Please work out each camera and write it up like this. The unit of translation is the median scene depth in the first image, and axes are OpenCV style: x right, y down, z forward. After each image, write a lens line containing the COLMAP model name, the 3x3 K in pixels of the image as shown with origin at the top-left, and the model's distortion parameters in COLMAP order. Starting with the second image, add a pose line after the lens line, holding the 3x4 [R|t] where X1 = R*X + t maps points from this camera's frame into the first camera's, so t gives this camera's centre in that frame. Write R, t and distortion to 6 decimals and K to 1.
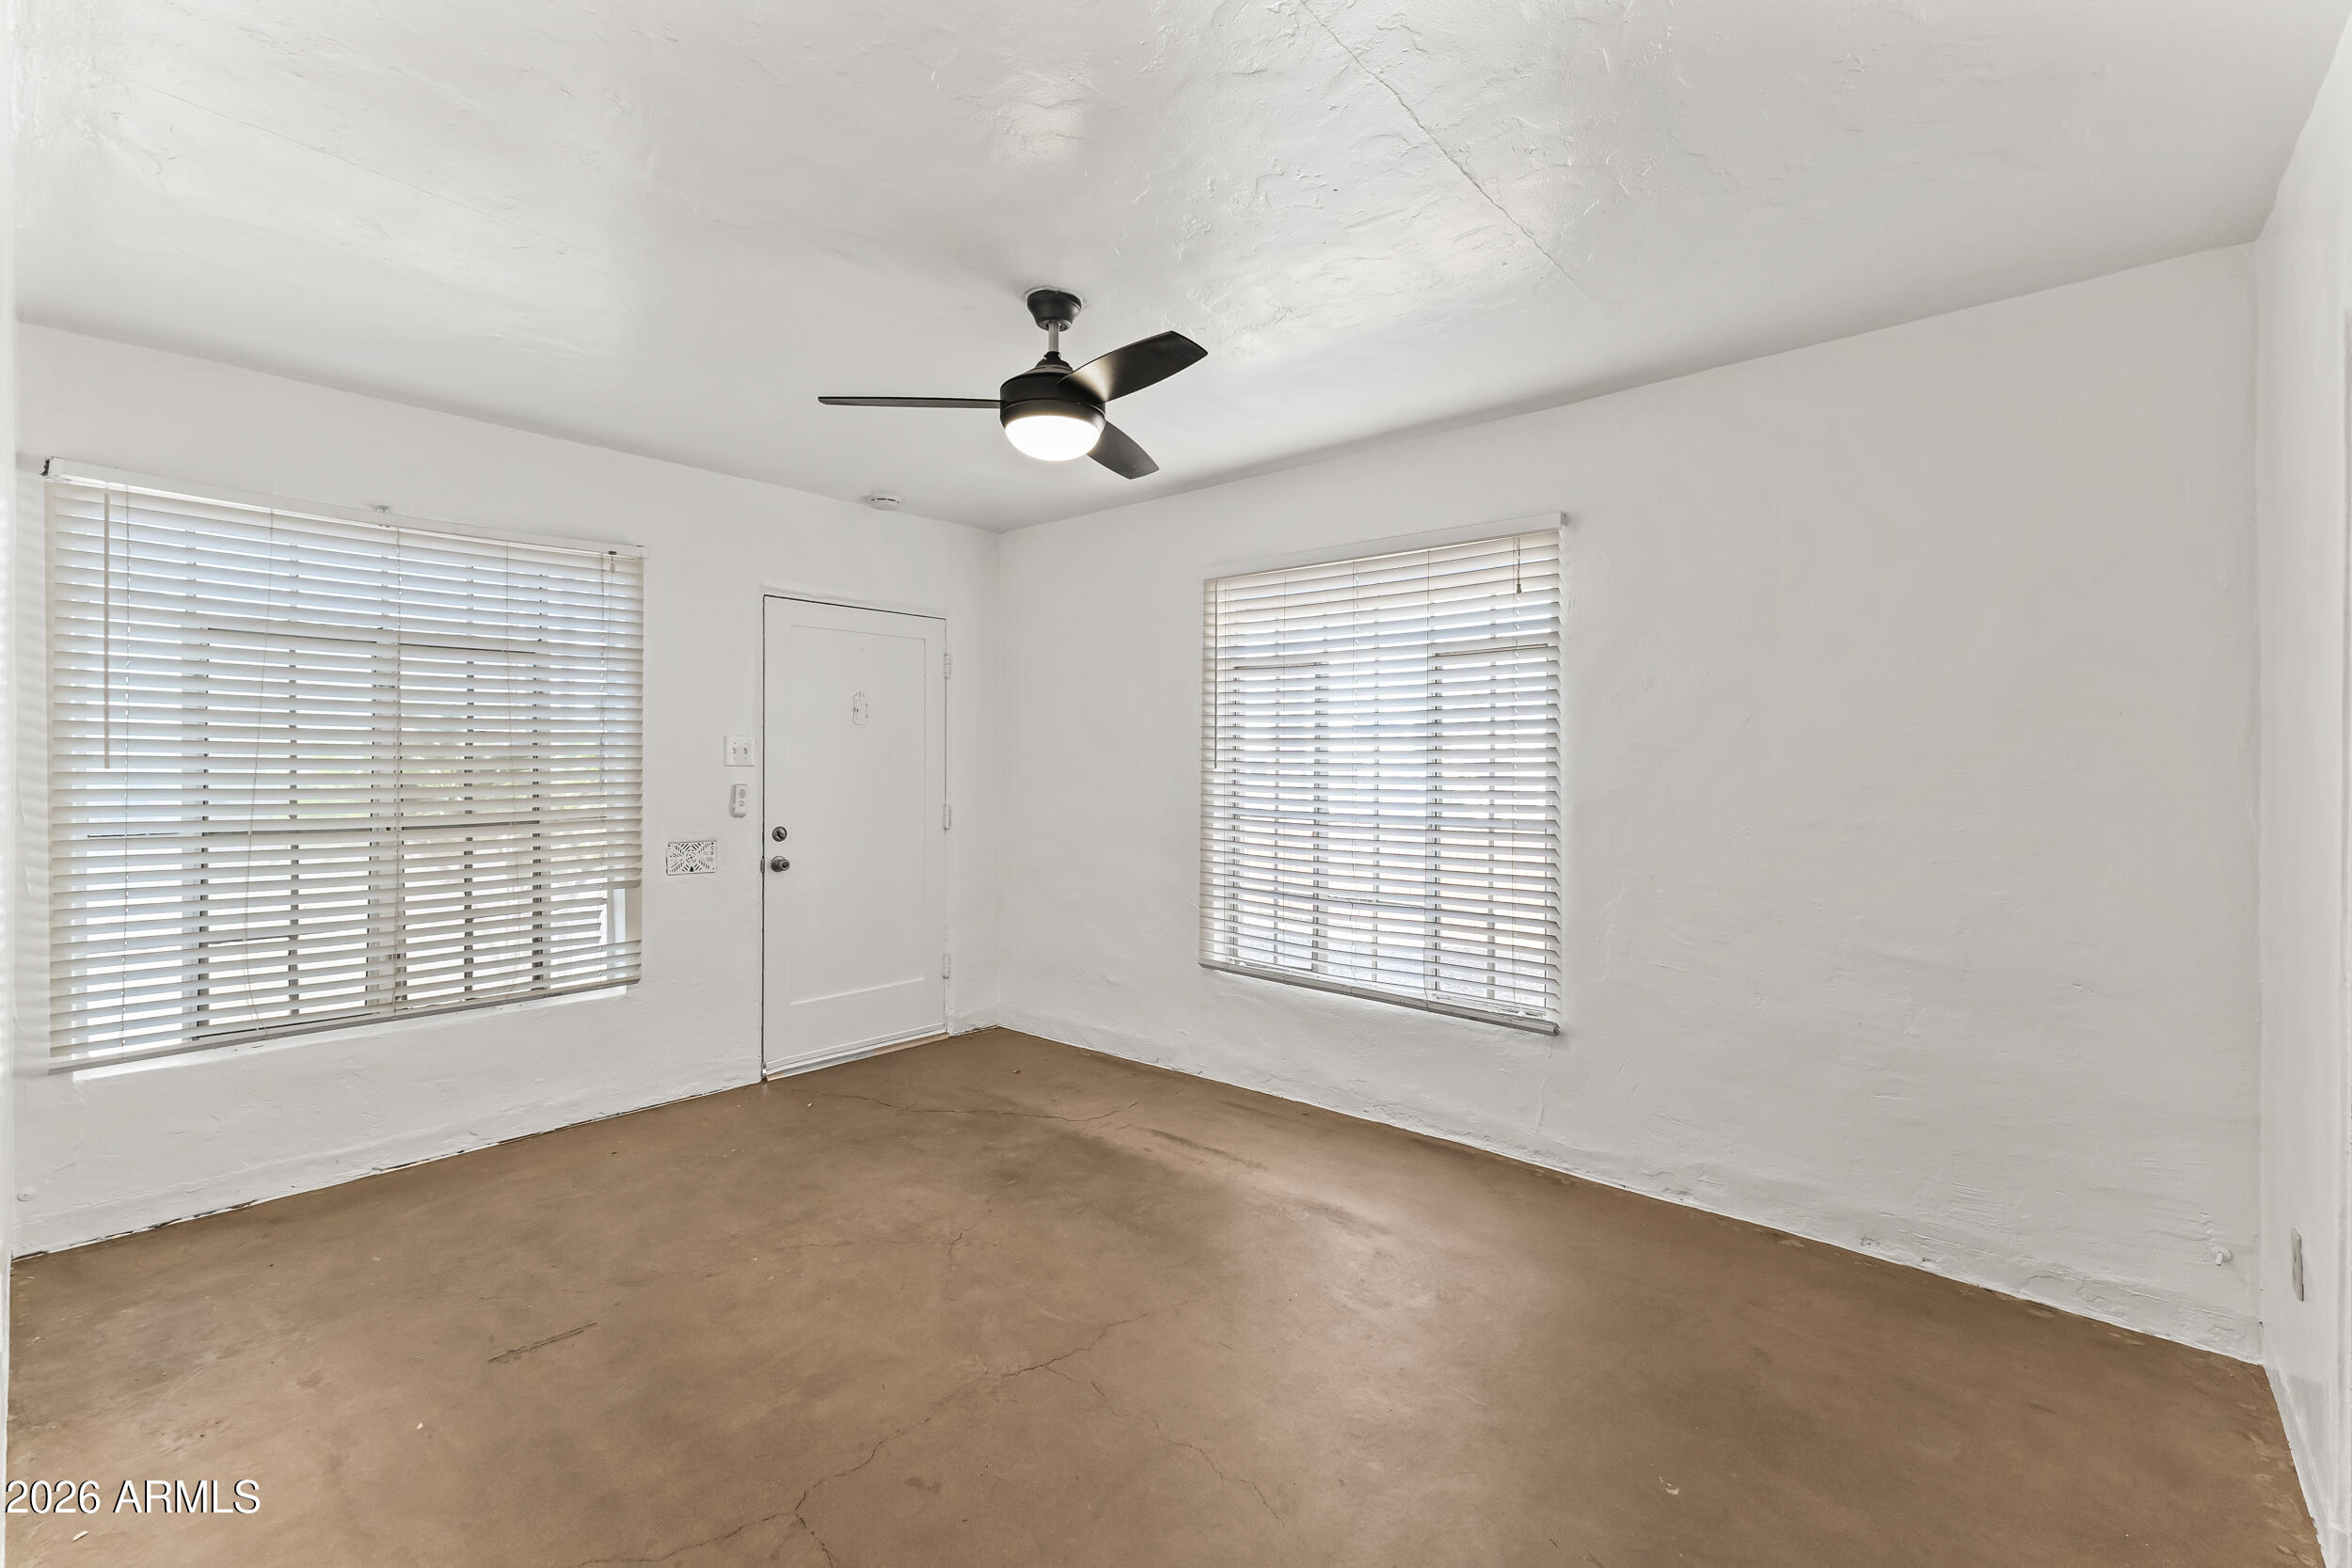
lens RADIAL K [[1007.0, 0, 1175.4], [0, 1007.0, 767.7], [0, 0, 1]] dist [0.003150, -0.000619]
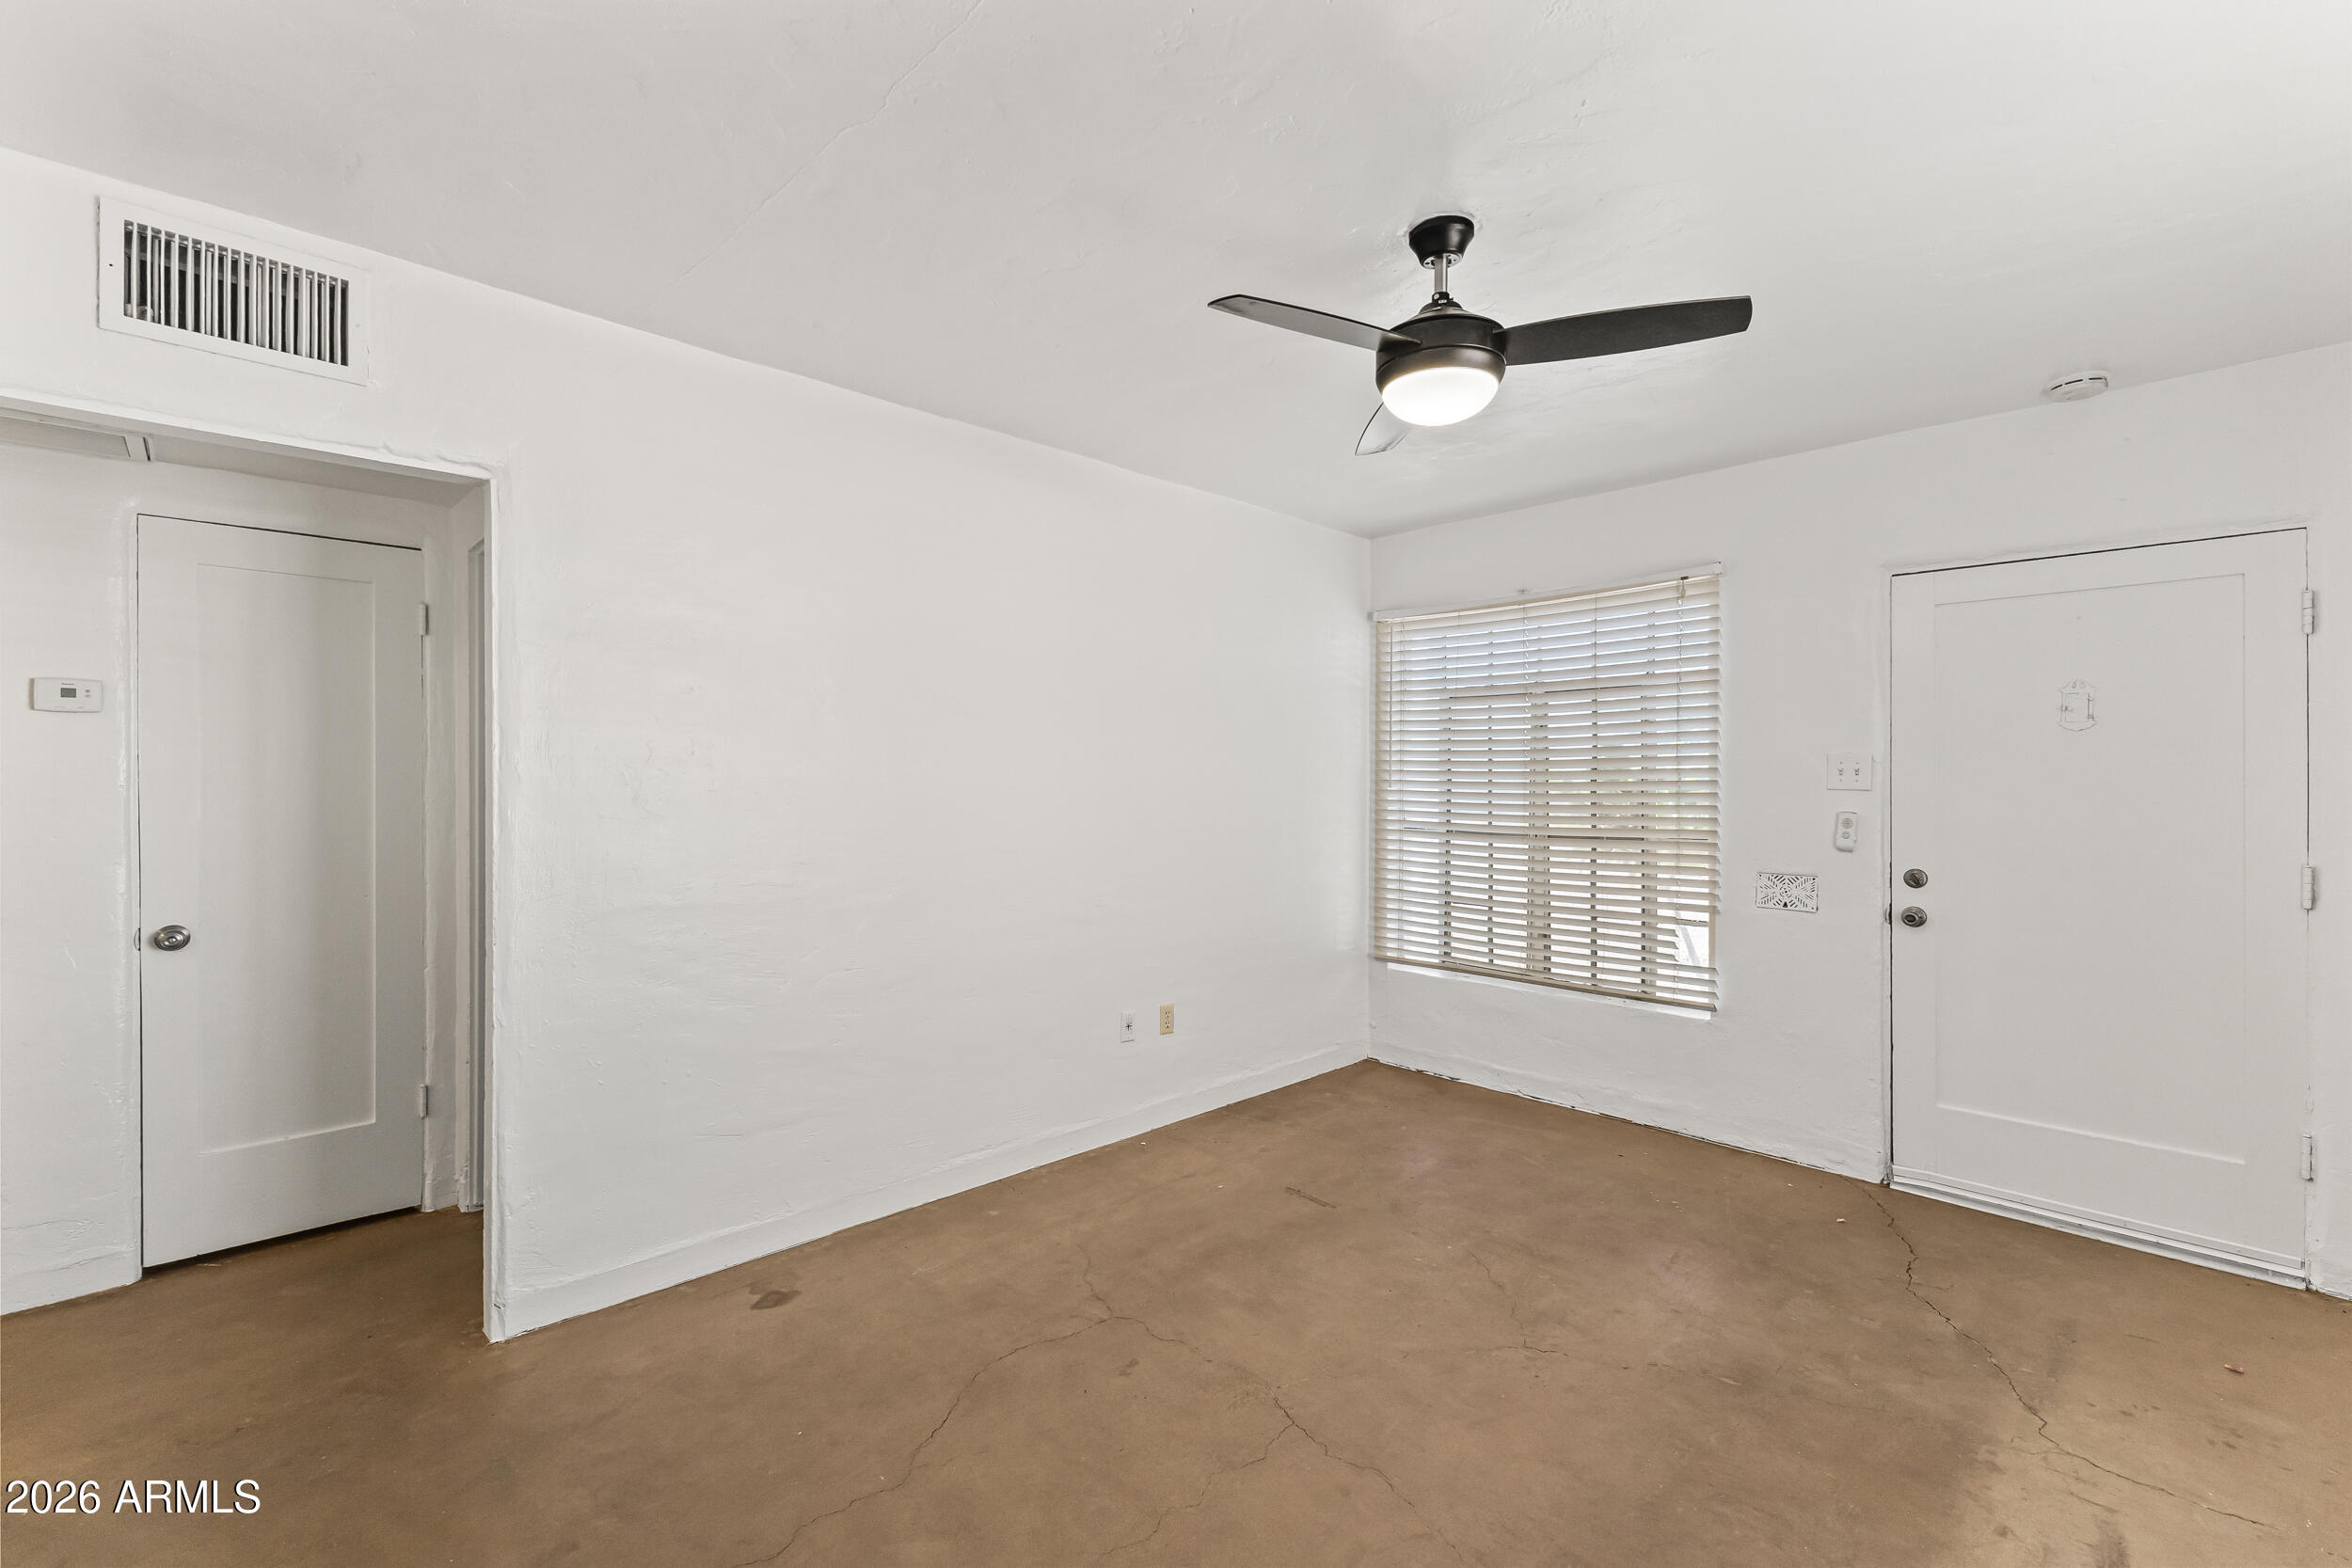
lens RADIAL K [[999.3, 0, 1176.7], [0, 999.3, 787.2], [0, 0, 1]] dist [0.003212, -0.000185]
pose [[-0.069746, 0.005363, -0.997550, 0.513992], [-0.006874, 0.999959, 0.005857, -0.006239], [0.997541, 0.007266, -0.069706, 0.602467]]
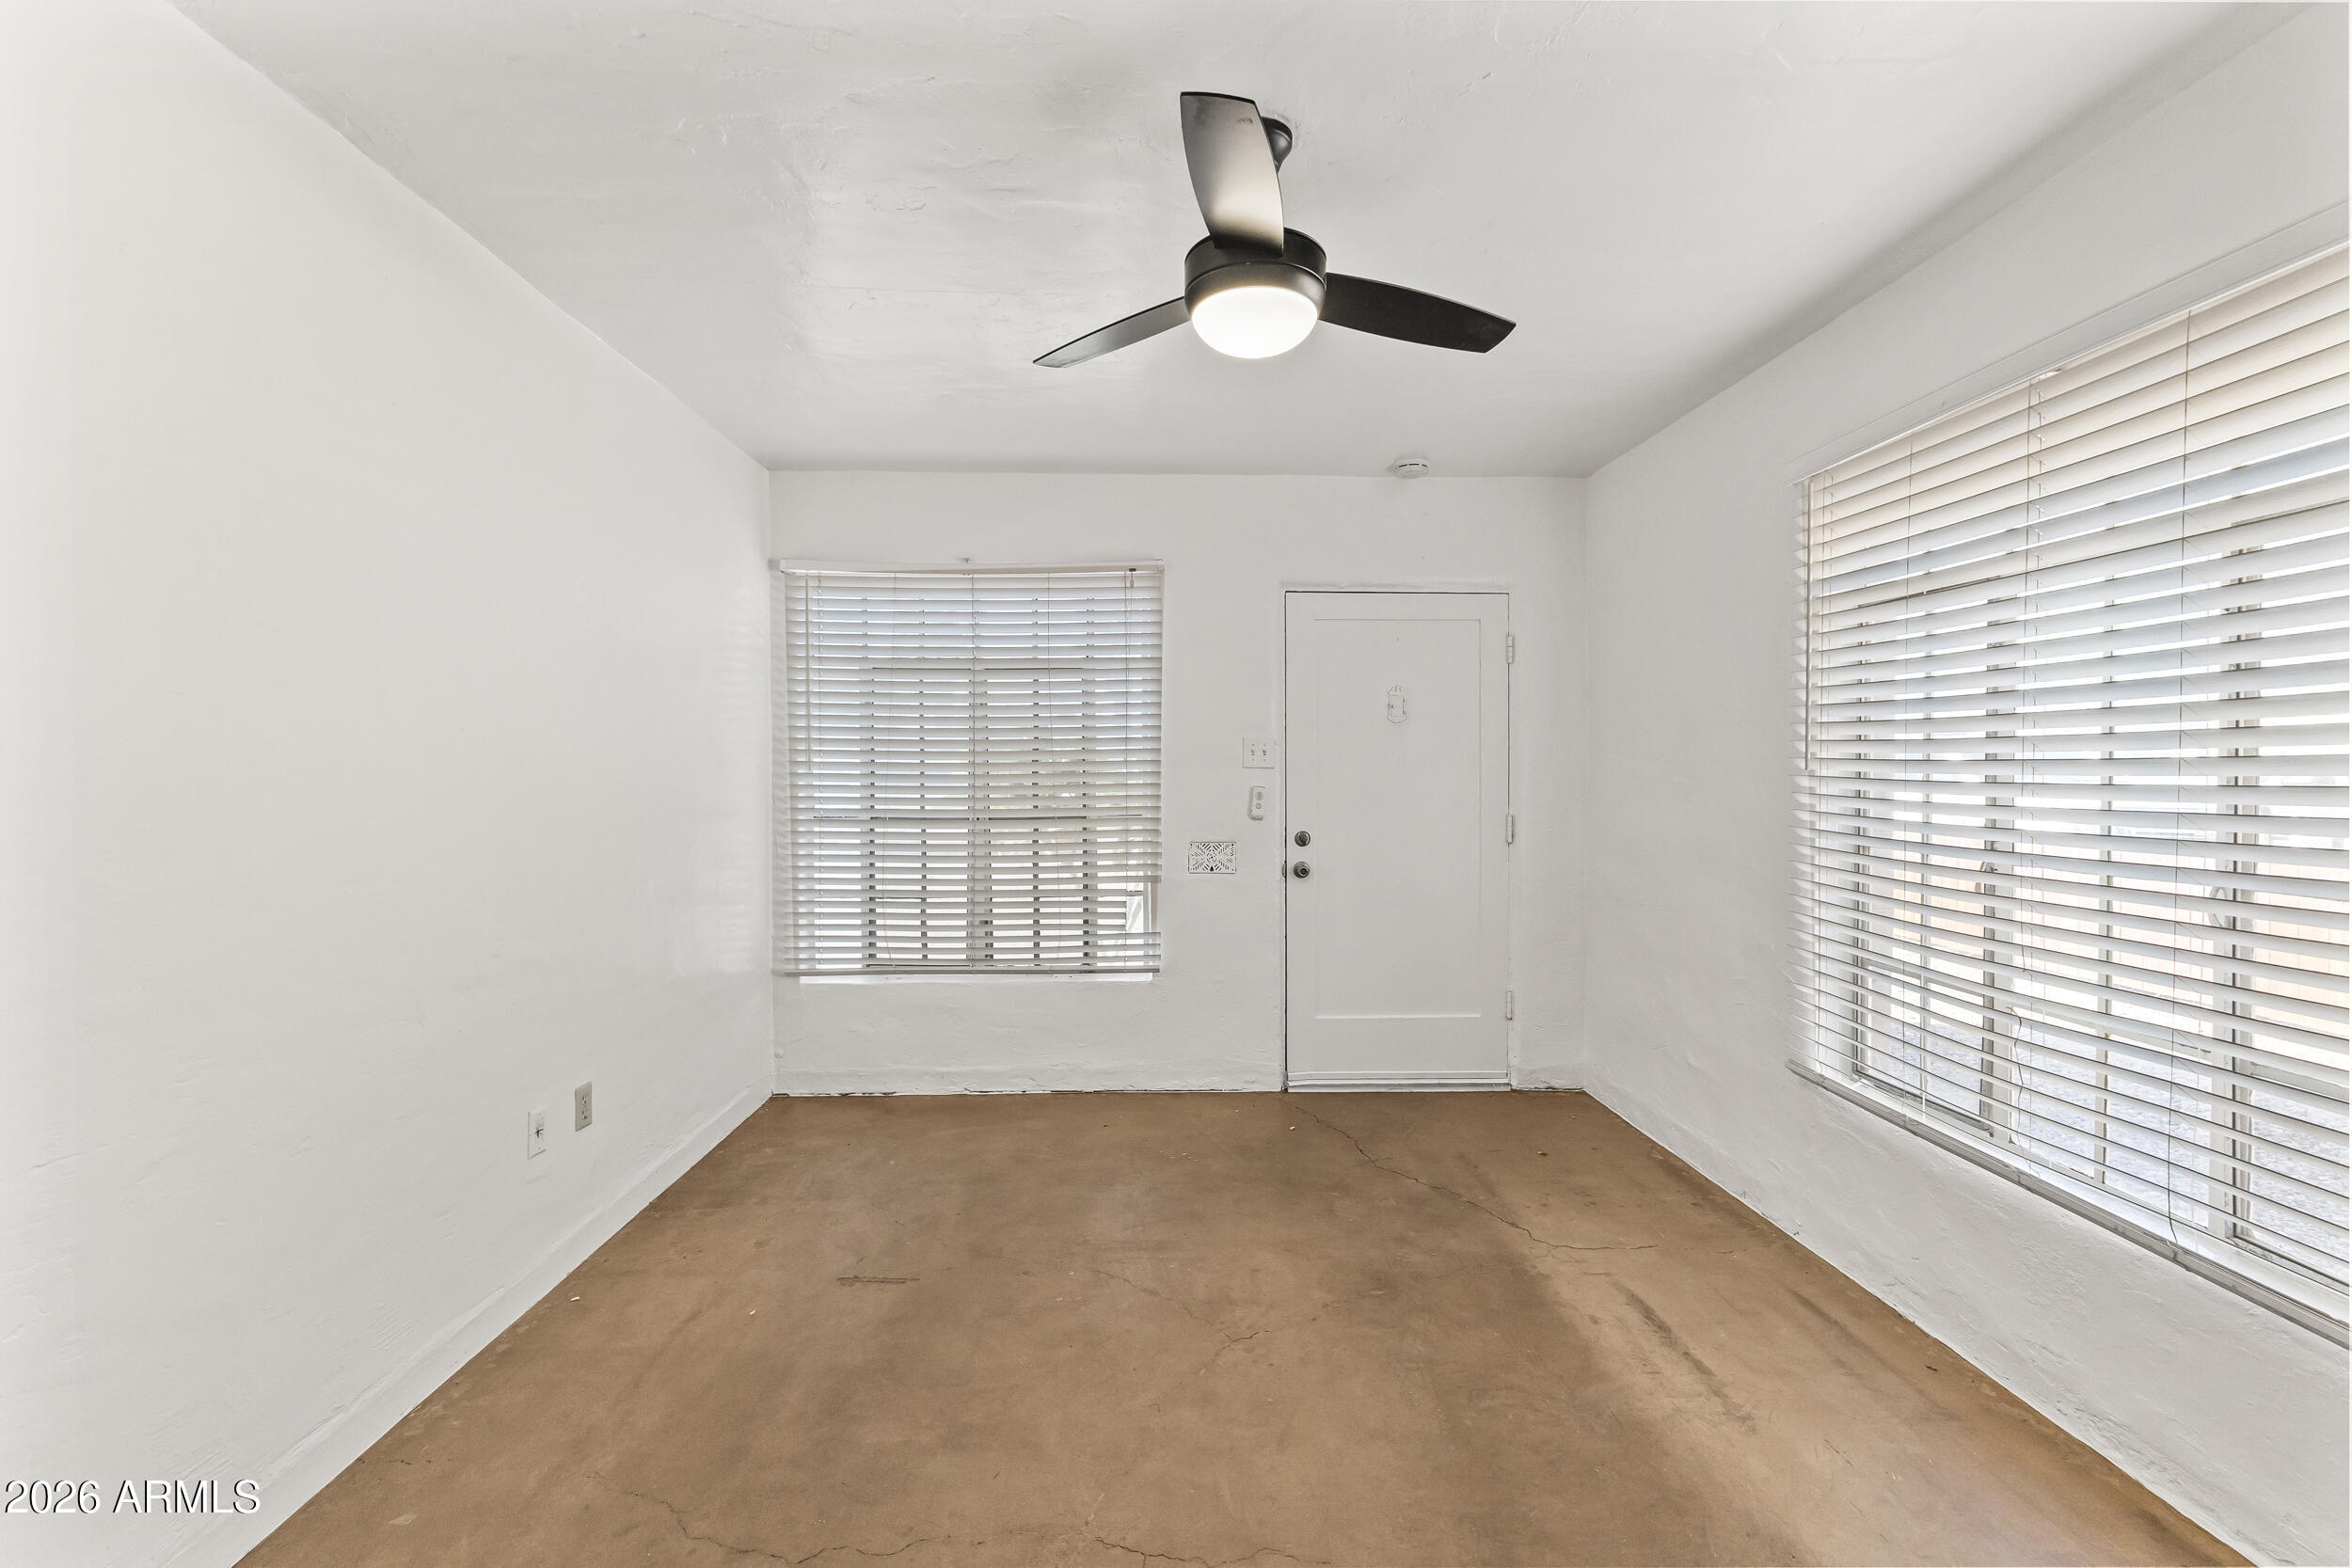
lens RADIAL K [[999.3, 0, 1176.7], [0, 999.3, 787.2], [0, 0, 1]] dist [0.003212, -0.000185]
pose [[0.686555, 0.010601, -0.727000, 0.269477], [-0.000553, 0.999901, 0.014057, 0.003861], [0.727077, -0.009249, 0.686493, 0.320754]]
